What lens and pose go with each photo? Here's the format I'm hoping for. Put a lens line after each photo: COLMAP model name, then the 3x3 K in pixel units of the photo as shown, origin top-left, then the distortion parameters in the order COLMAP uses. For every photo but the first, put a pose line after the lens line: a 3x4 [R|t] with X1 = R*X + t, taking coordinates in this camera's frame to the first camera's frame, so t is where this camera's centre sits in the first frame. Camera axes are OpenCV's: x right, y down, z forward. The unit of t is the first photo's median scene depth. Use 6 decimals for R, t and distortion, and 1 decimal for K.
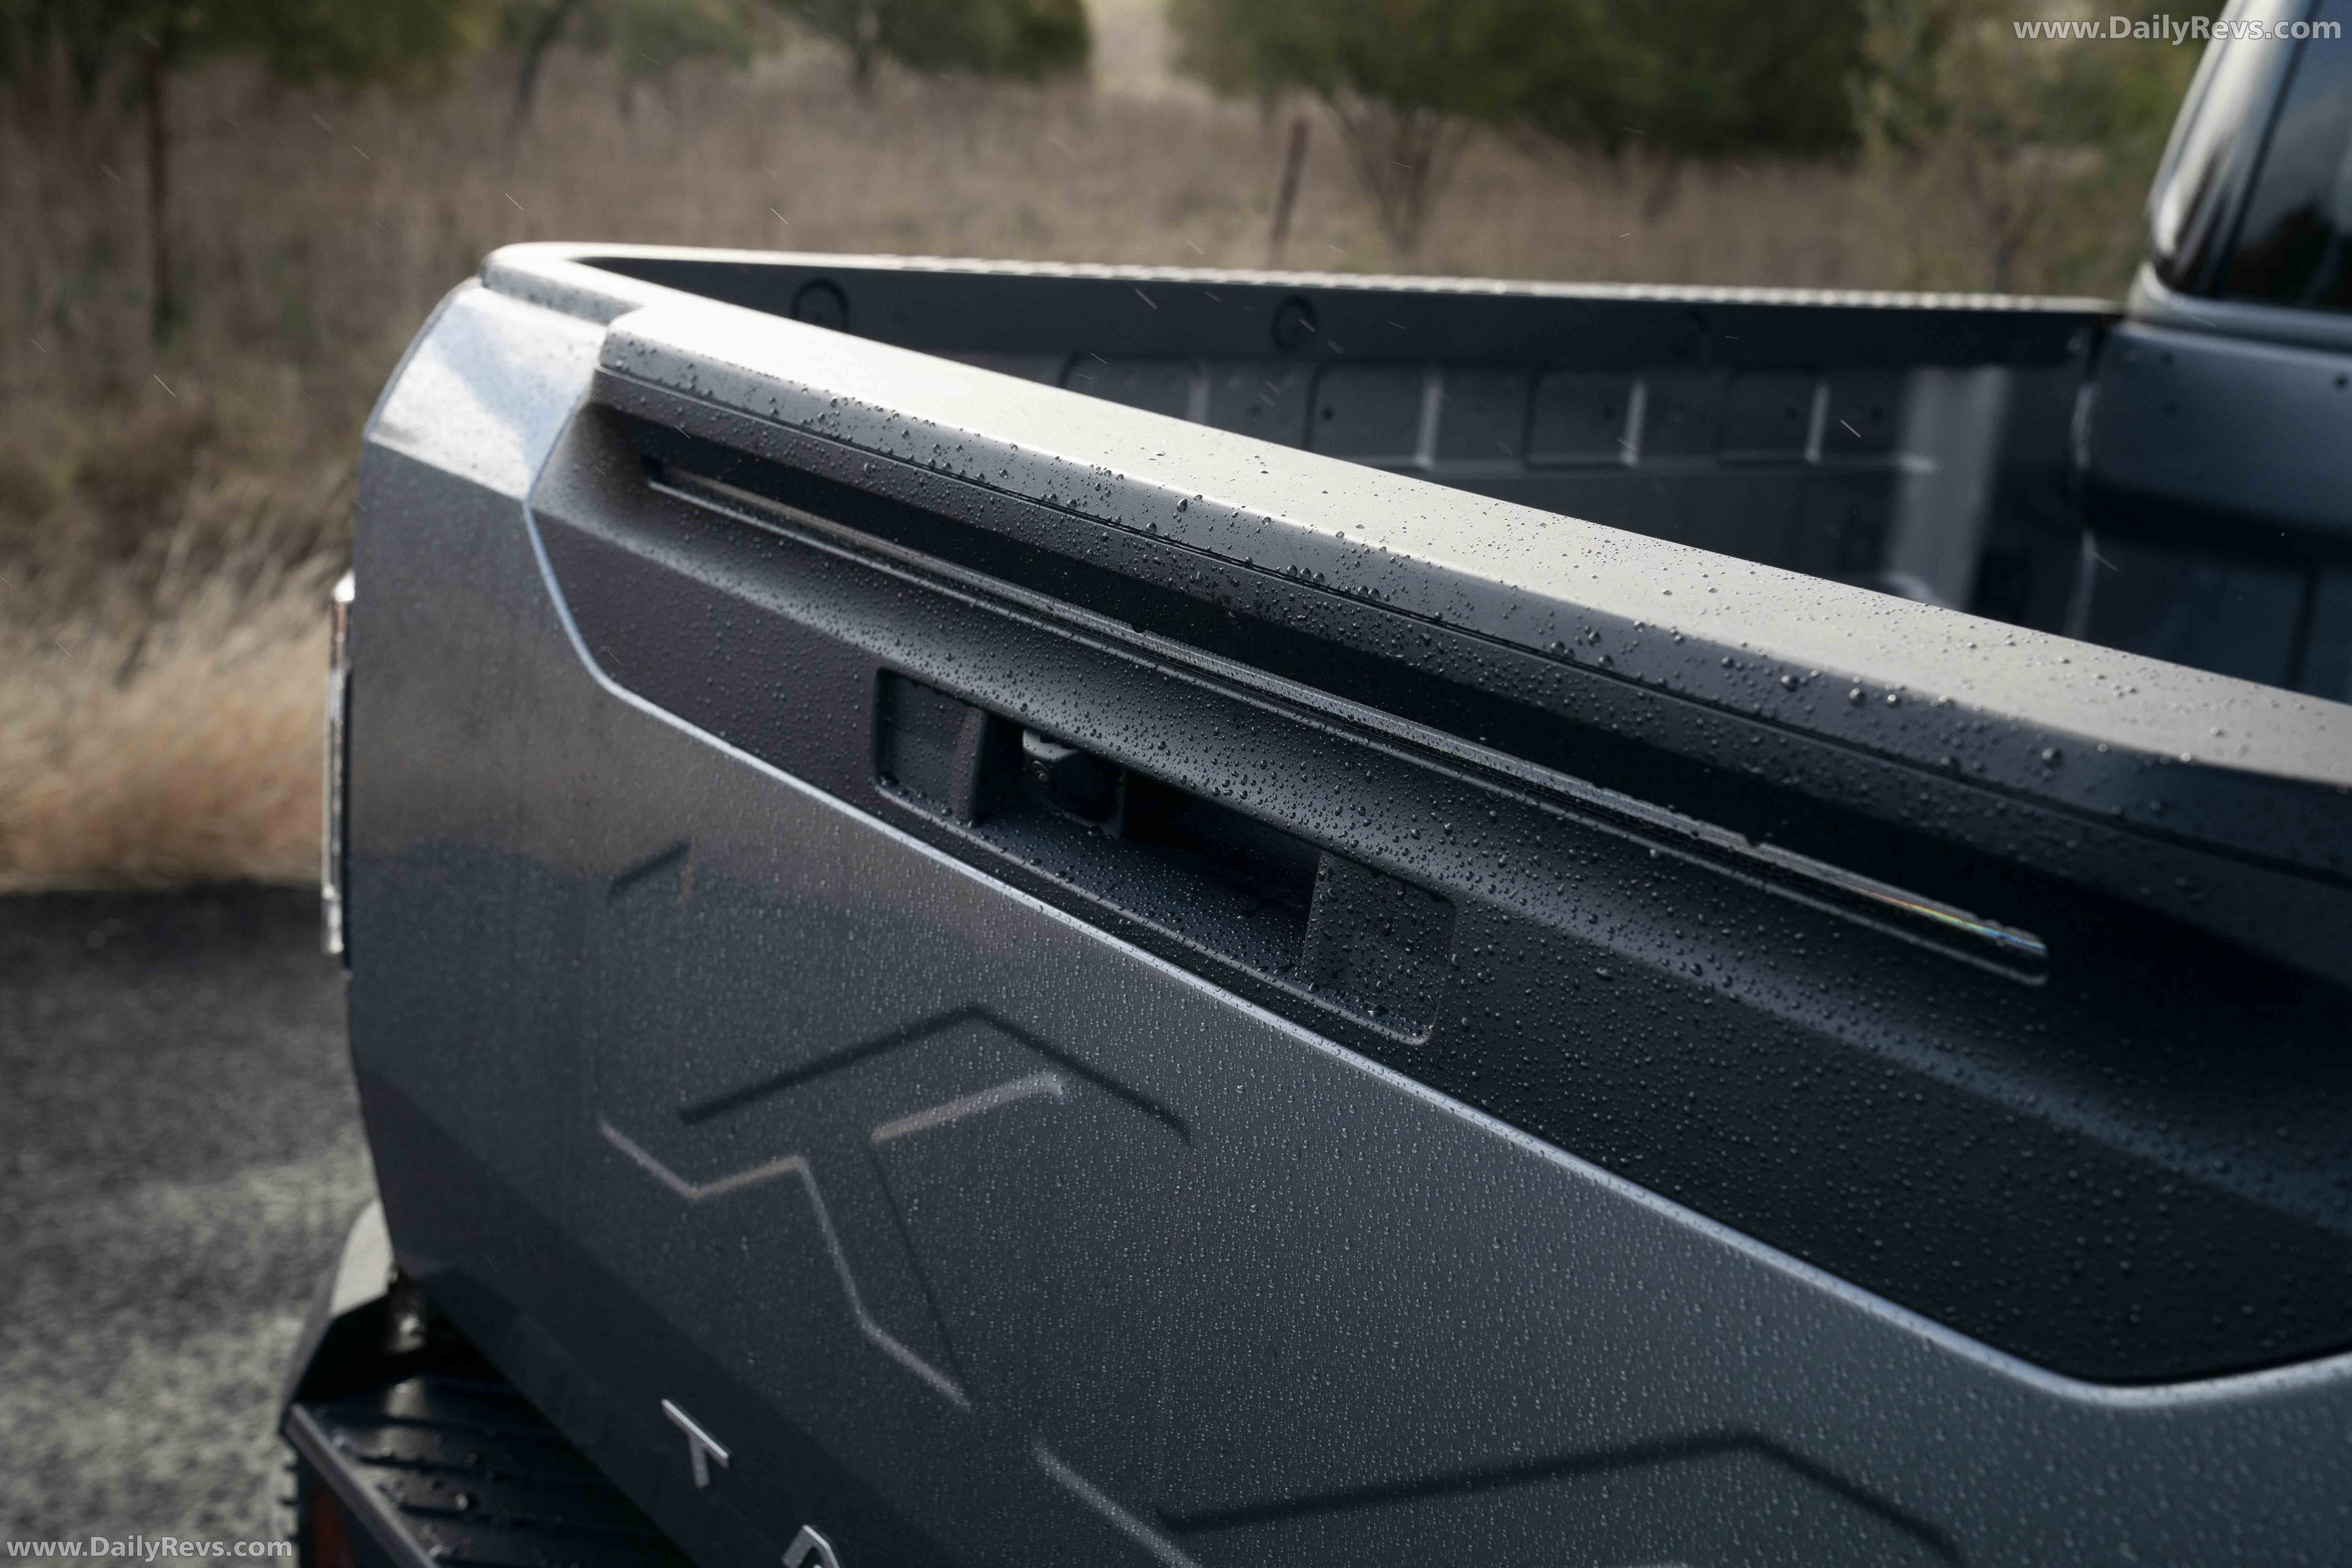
lens RADIAL K [[2875.1, 0, 1168.2], [0, 2875.1, 782.0], [0, 0, 1]] dist [0.145915, 0.000000]
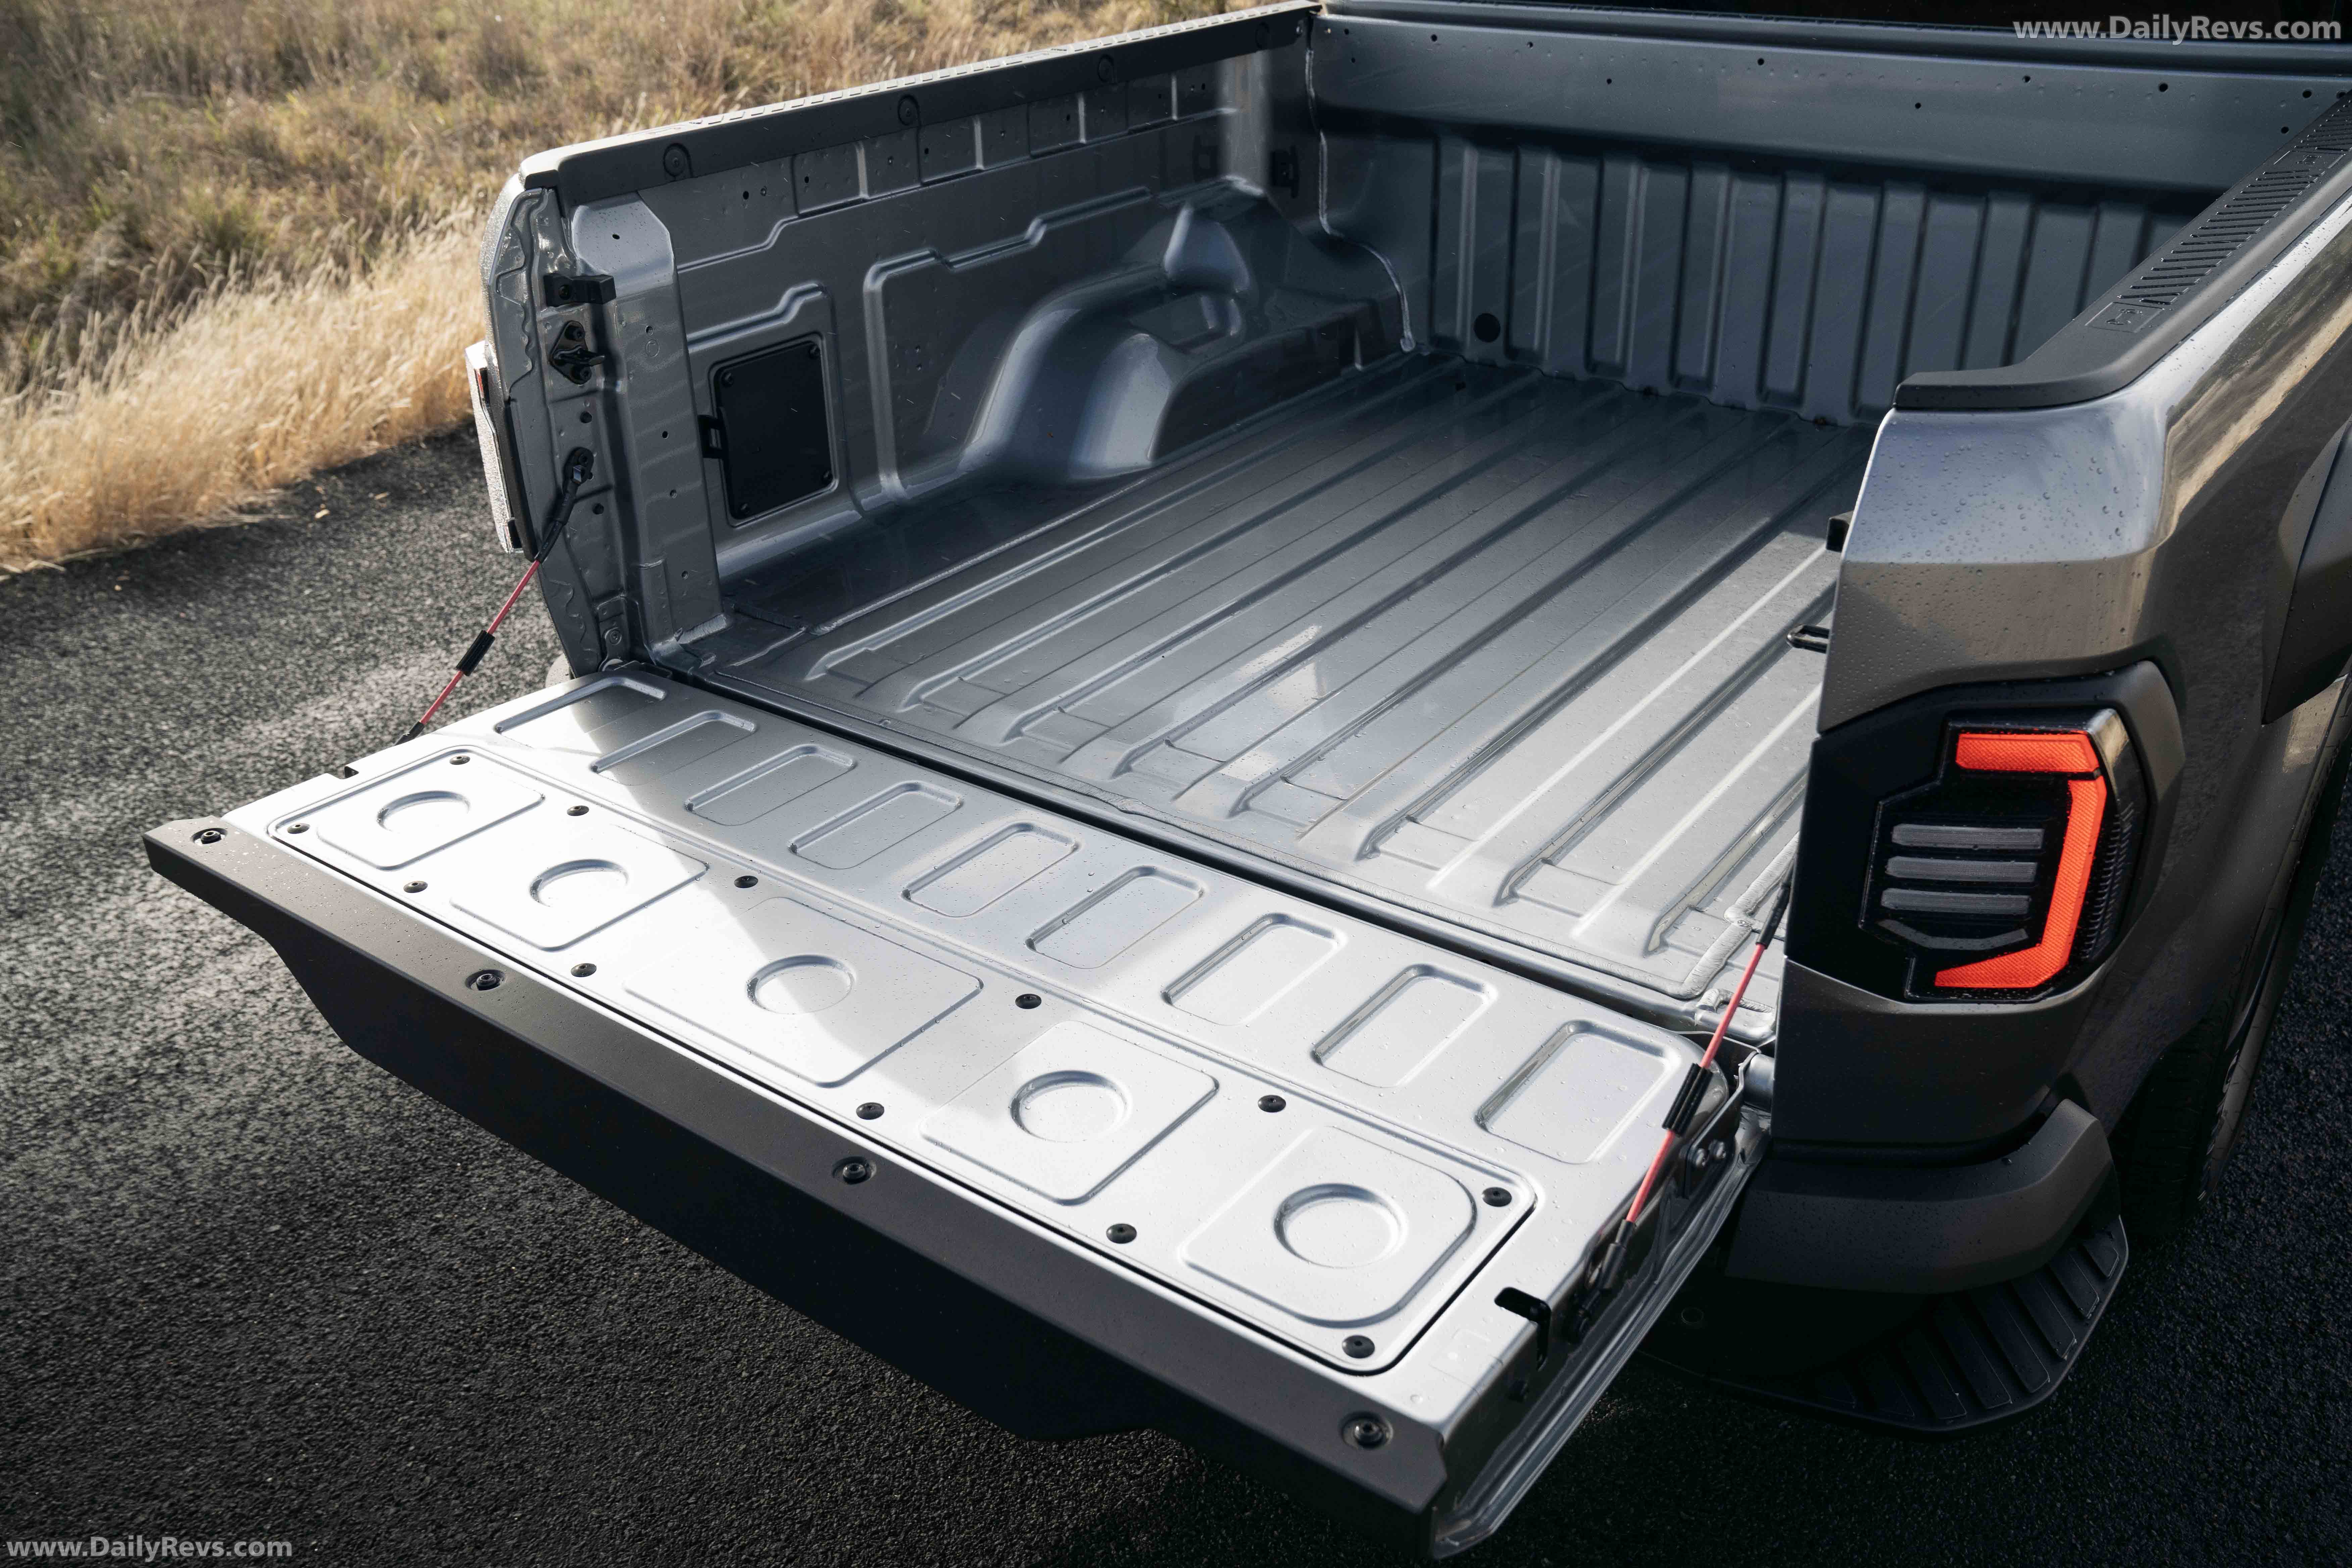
lens RADIAL K [[1998.9, 0, 1173.3], [0, 1998.9, 789.2], [0, 0, 1]] dist [-0.014862, 0.009214]
pose [[0.956073, -0.231628, 0.179646, -0.178400], [0.179719, 0.947349, 0.265011, -0.083040], [-0.231572, -0.221084, 0.947363, -0.483635]]
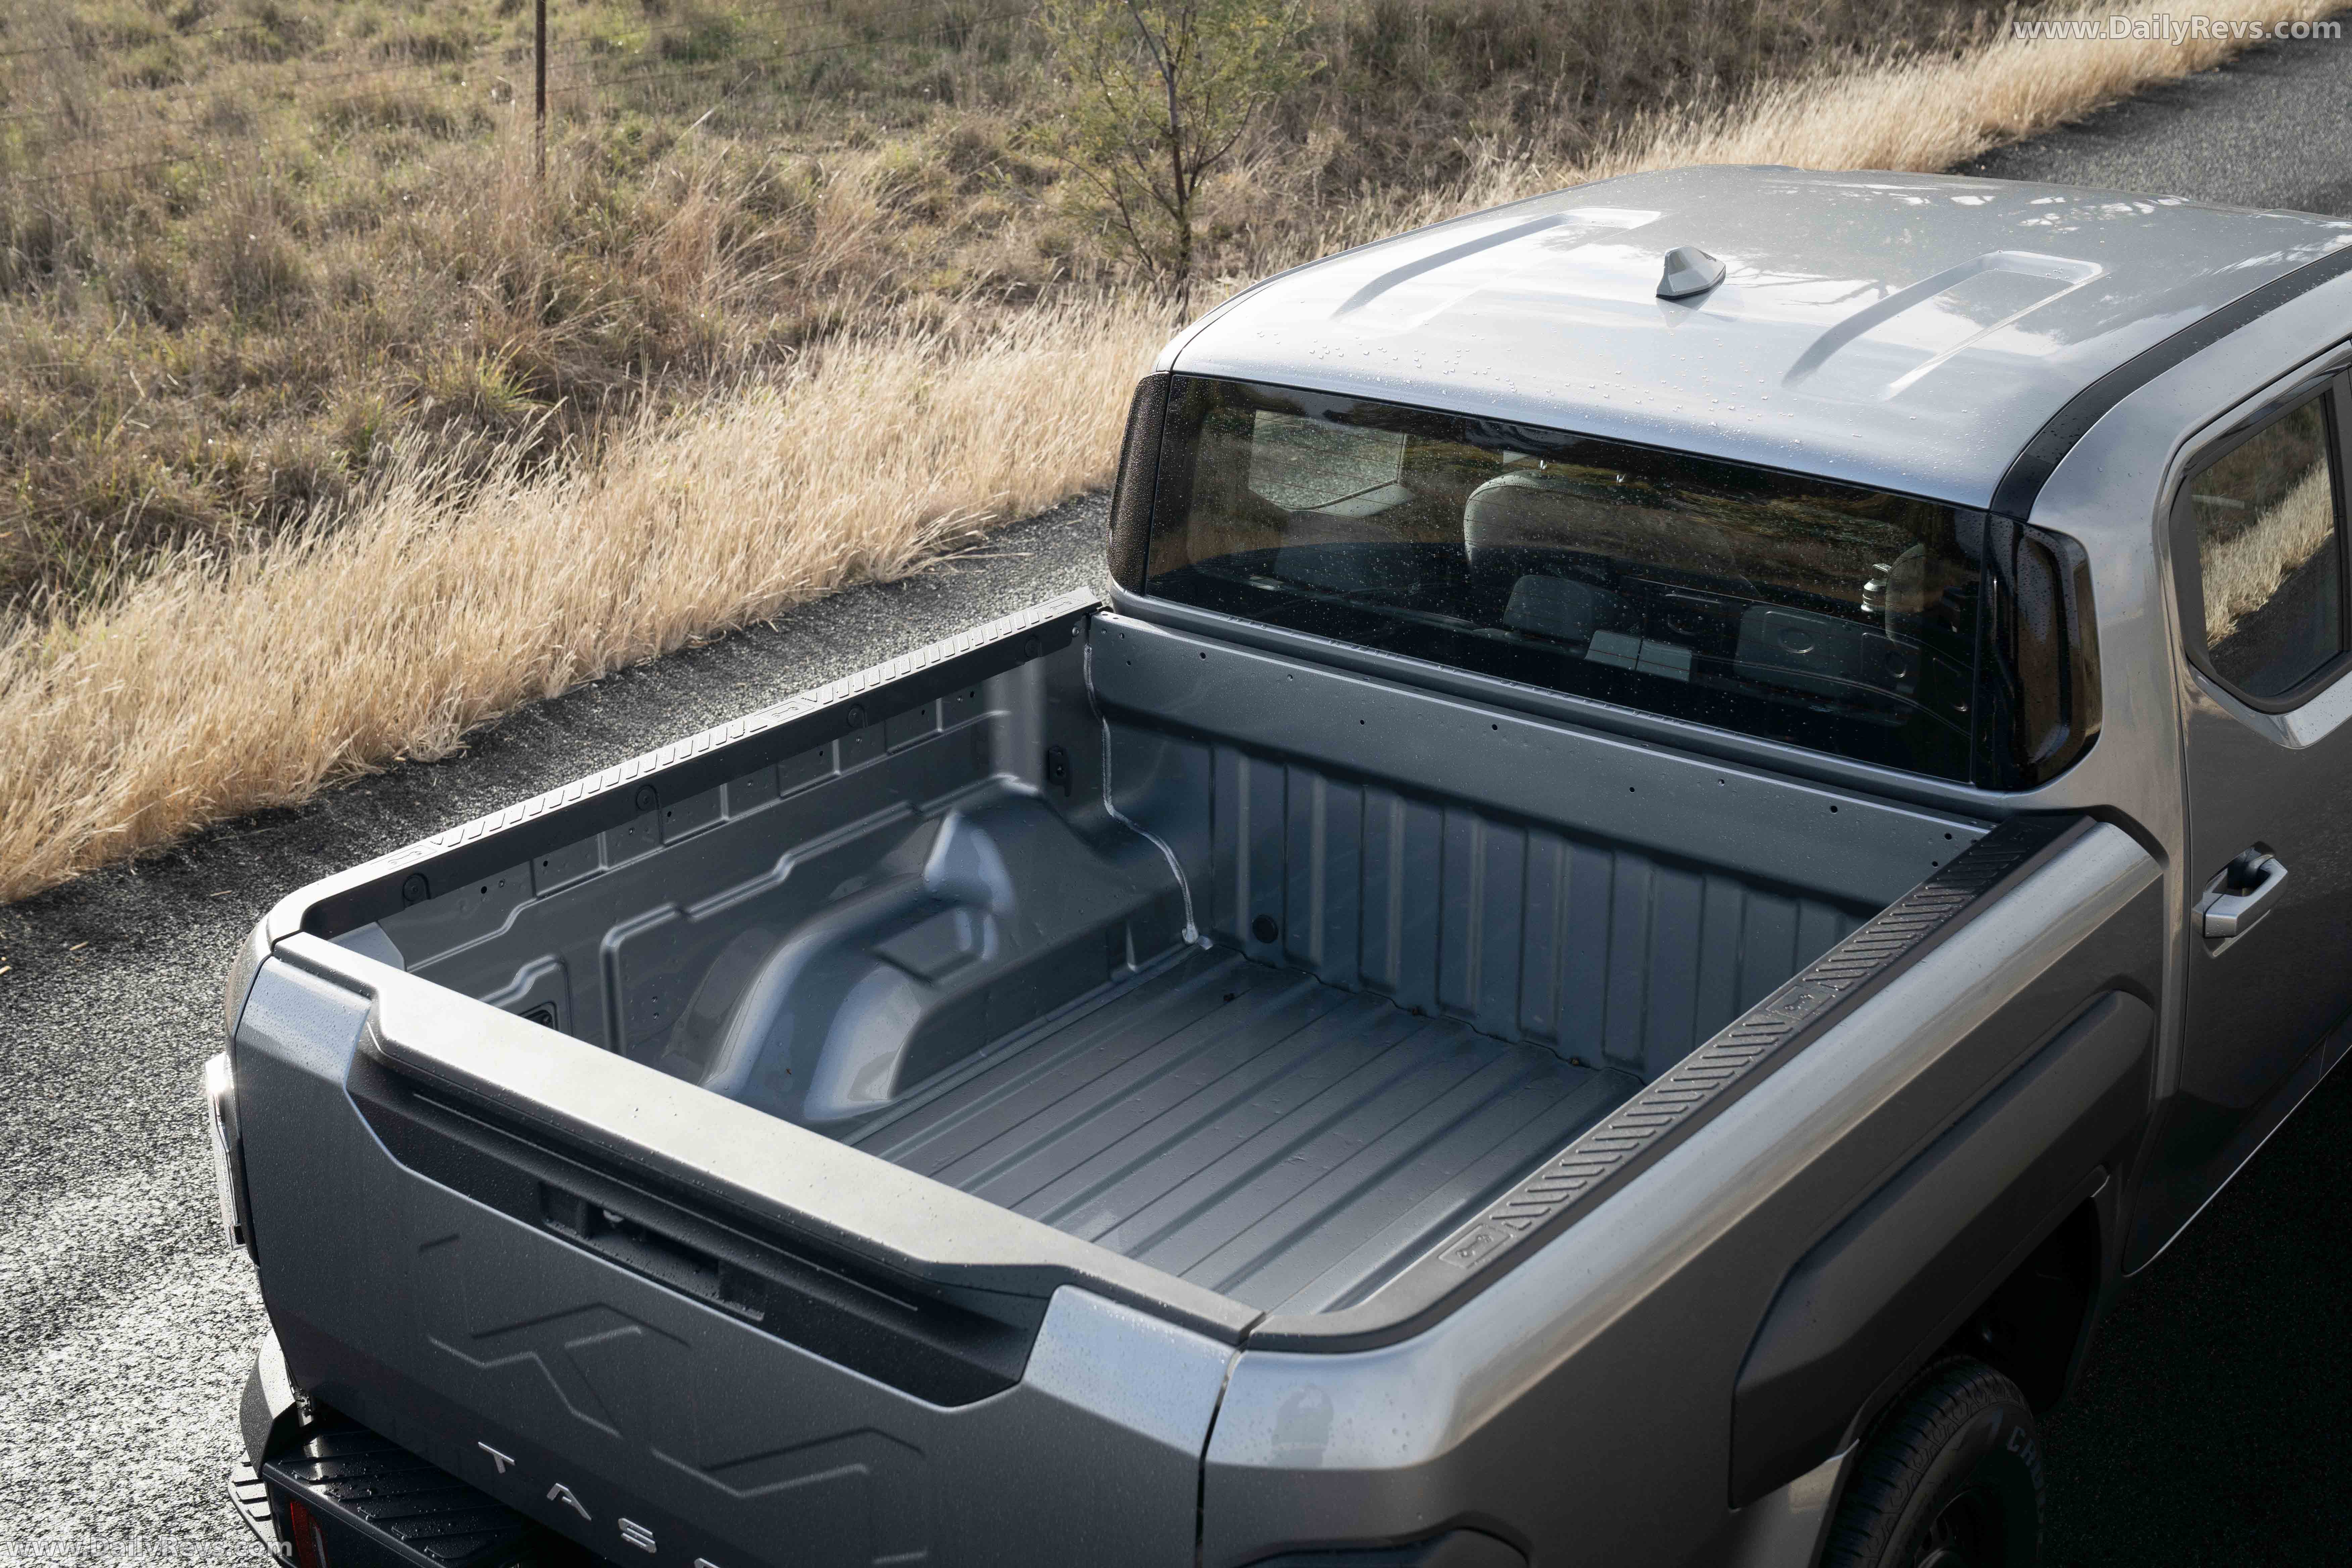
lens RADIAL K [[2941.6, 0, 1161.4], [0, 2941.6, 774.5], [0, 0, 1]] dist [0.175680, 0.000000]
pose [[0.963905, -0.186030, 0.190473, 0.000836], [0.159455, 0.976266, 0.146559, -0.596126], [-0.213216, -0.110898, 0.970691, -1.450083]]
